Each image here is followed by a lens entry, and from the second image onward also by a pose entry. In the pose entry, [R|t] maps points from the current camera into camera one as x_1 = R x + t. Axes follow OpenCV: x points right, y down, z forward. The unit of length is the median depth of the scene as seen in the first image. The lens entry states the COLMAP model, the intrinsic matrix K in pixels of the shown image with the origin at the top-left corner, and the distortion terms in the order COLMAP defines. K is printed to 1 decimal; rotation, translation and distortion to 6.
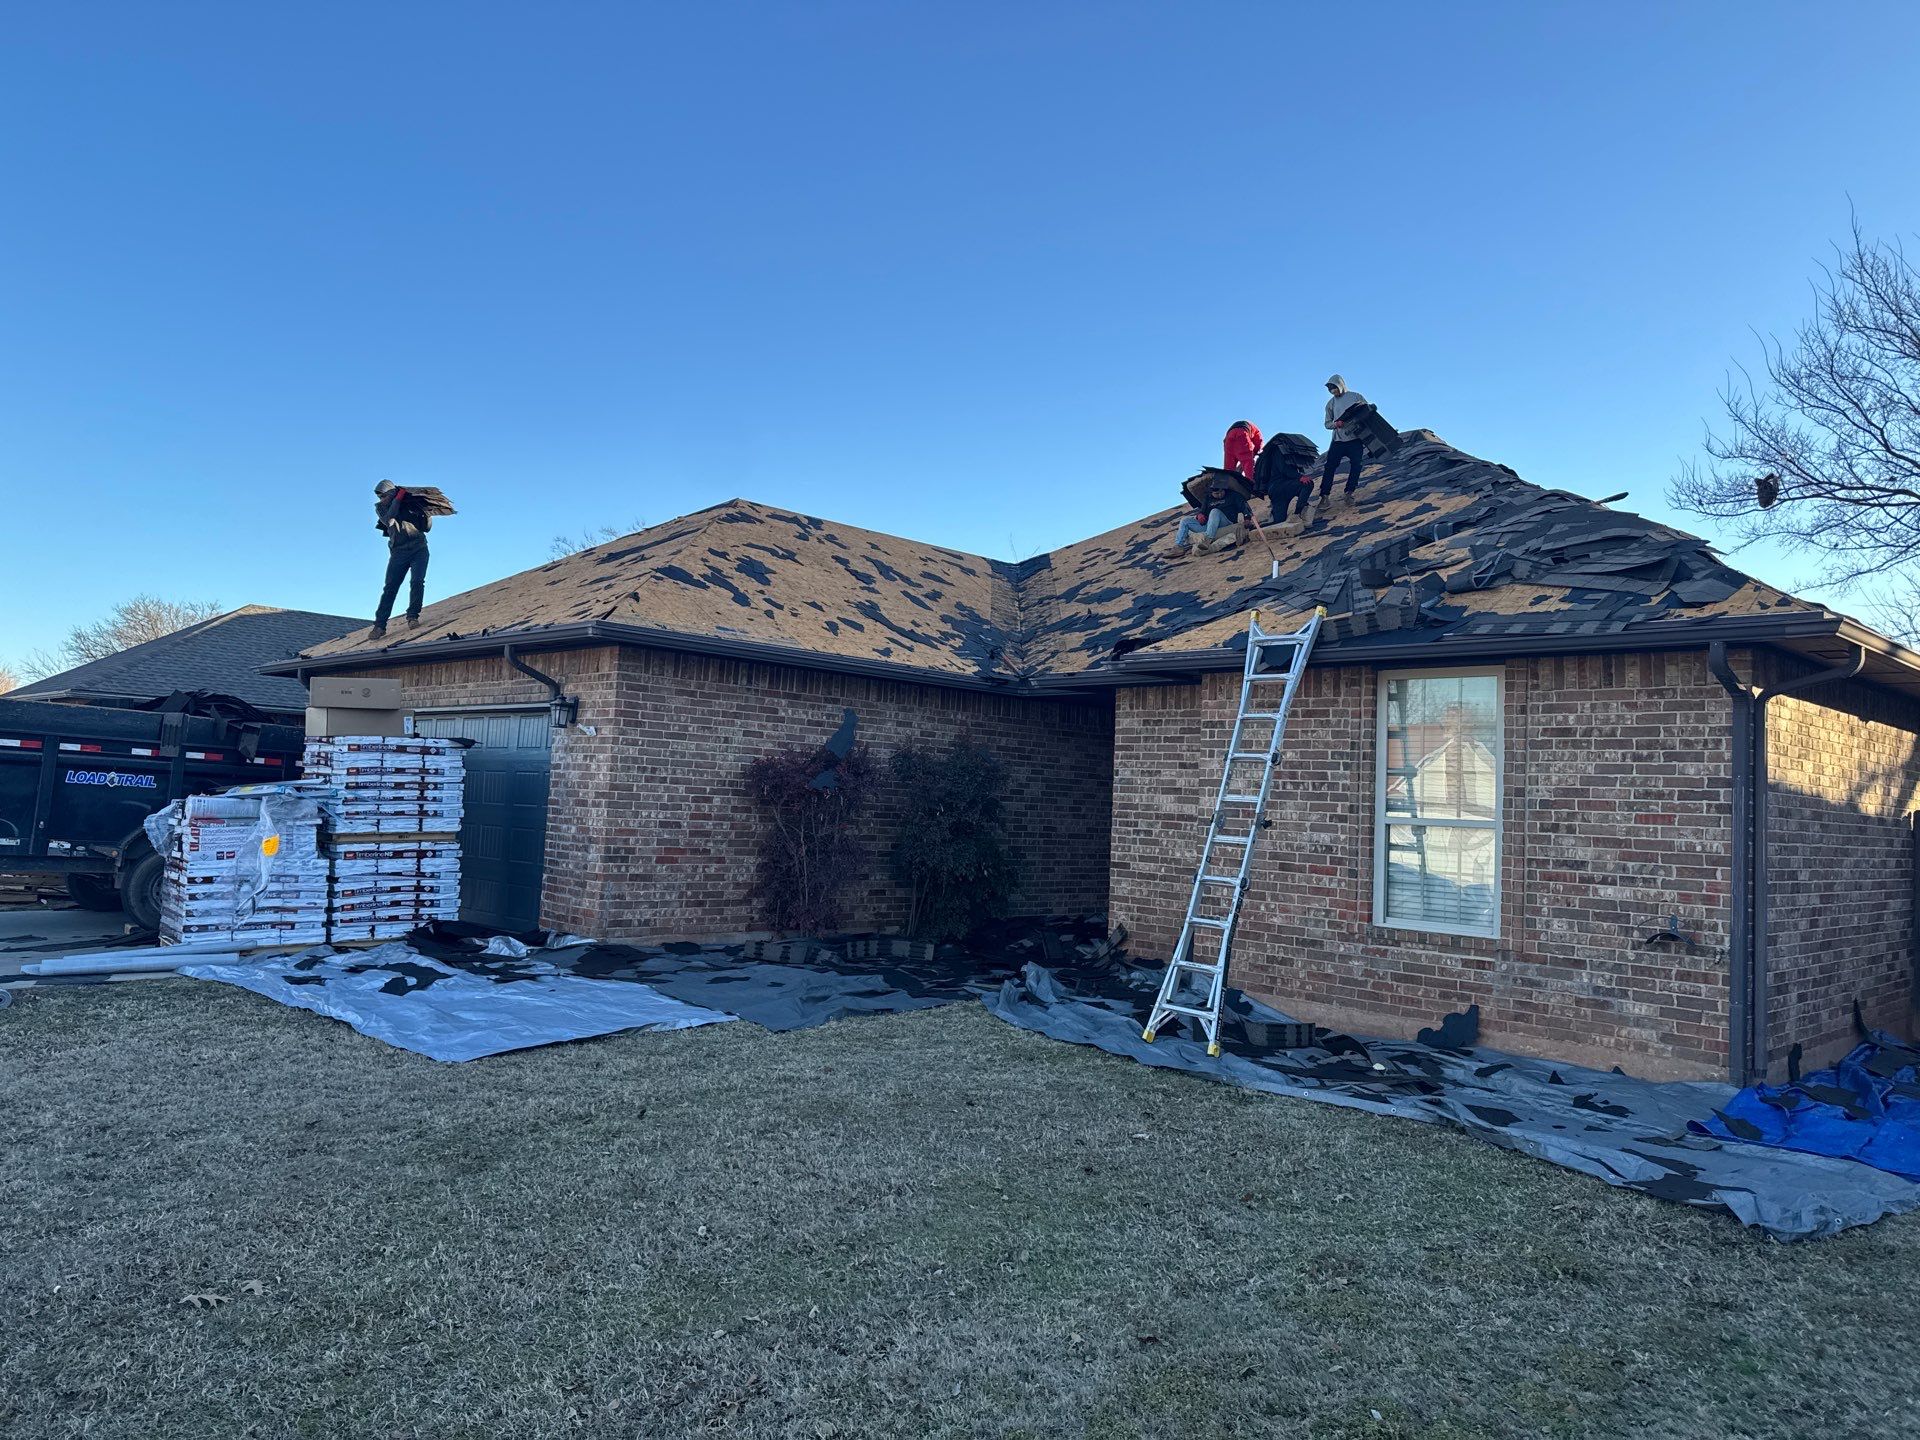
lens RADIAL K [[1327.4, 0, 946.6], [0, 1327.4, 712.7], [0, 0, 1]] dist [0.121936, -0.207970]
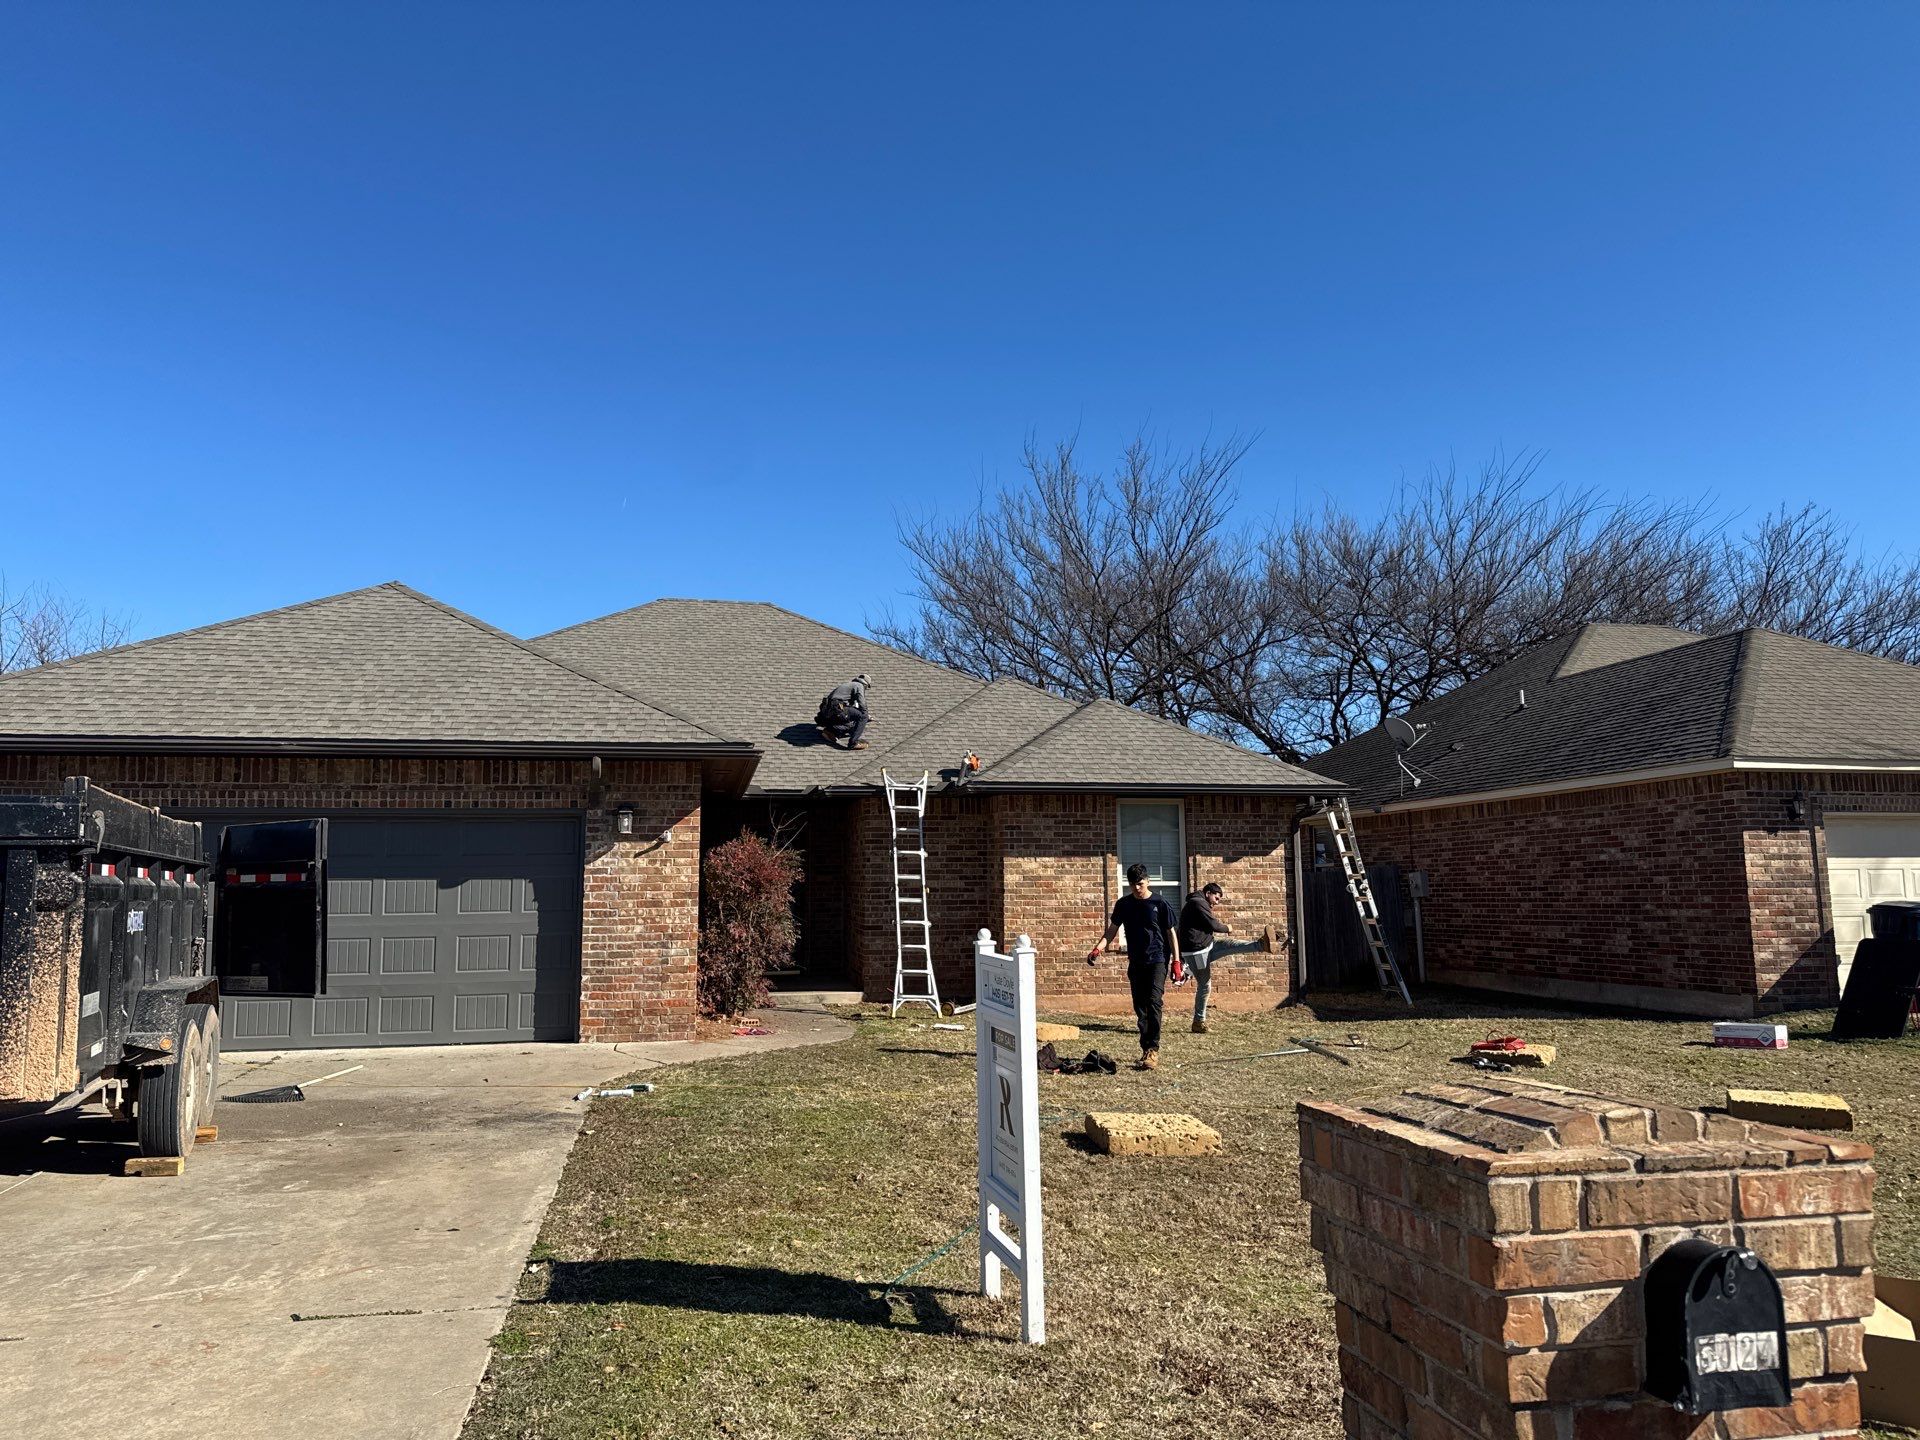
lens RADIAL K [[1327.4, 0, 946.6], [0, 1327.4, 712.7], [0, 0, 1]] dist [0.121936, -0.207970]
pose [[0.542807, 0.062272, 0.837545, -1.066666], [-0.024931, 0.998003, -0.058045, -0.030816], [-0.839487, 0.010626, 0.543276, 0.203813]]
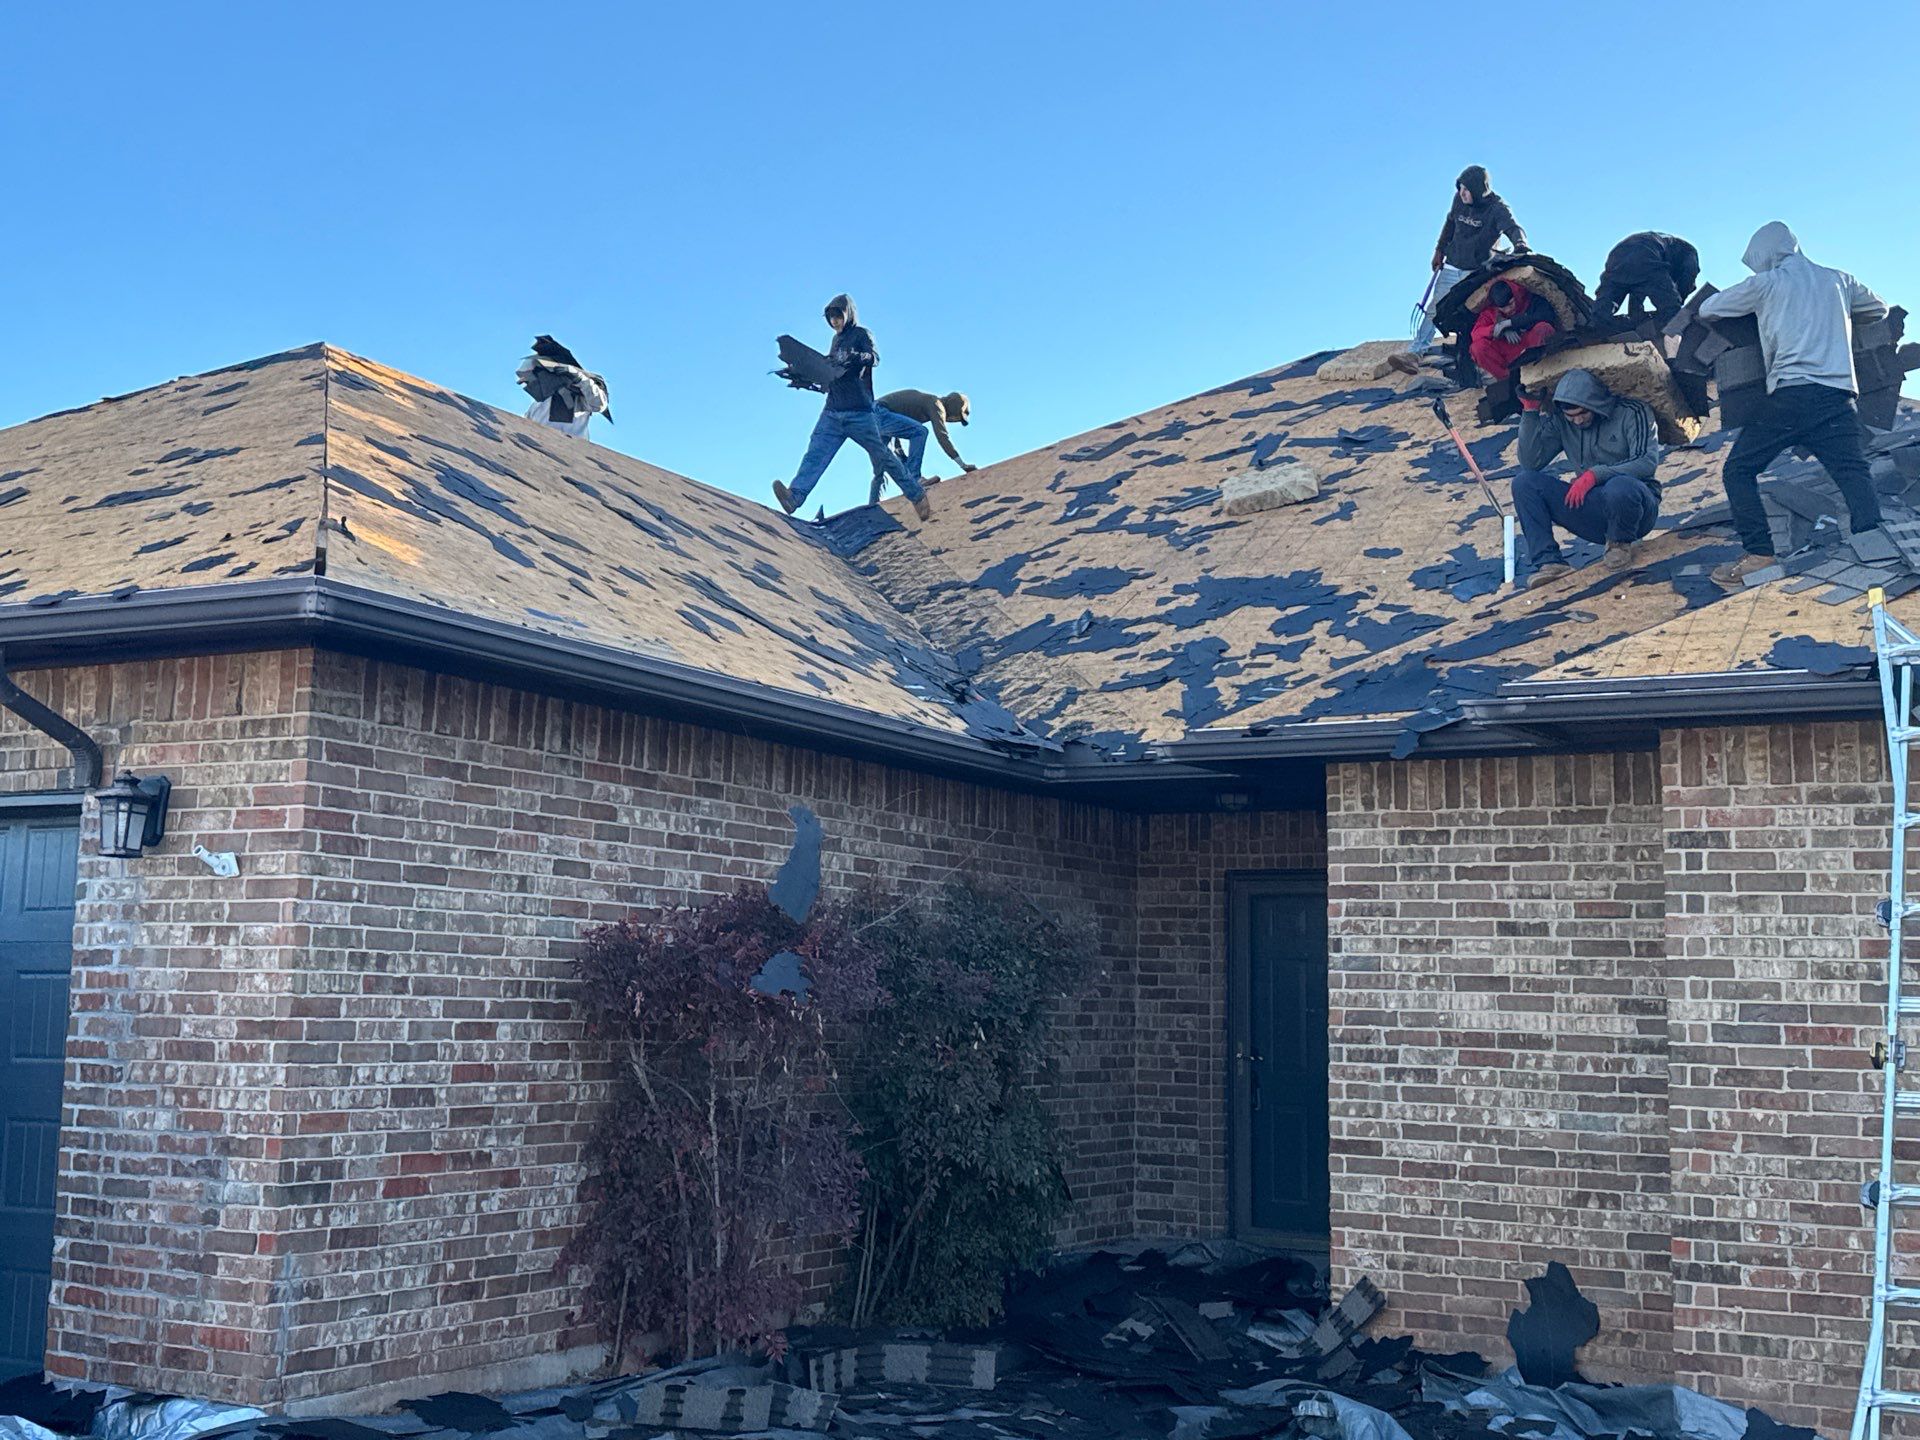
lens RADIAL K [[2306.8, 0, 929.0], [0, 2306.8, 700.8], [0, 0, 1]] dist [0.183058, -0.434655]
pose [[0.957381, 0.012222, 0.288569, -0.265575], [0.003730, 0.998498, -0.054665, 0.003919], [-0.288804, 0.053412, 0.955897, 0.280863]]
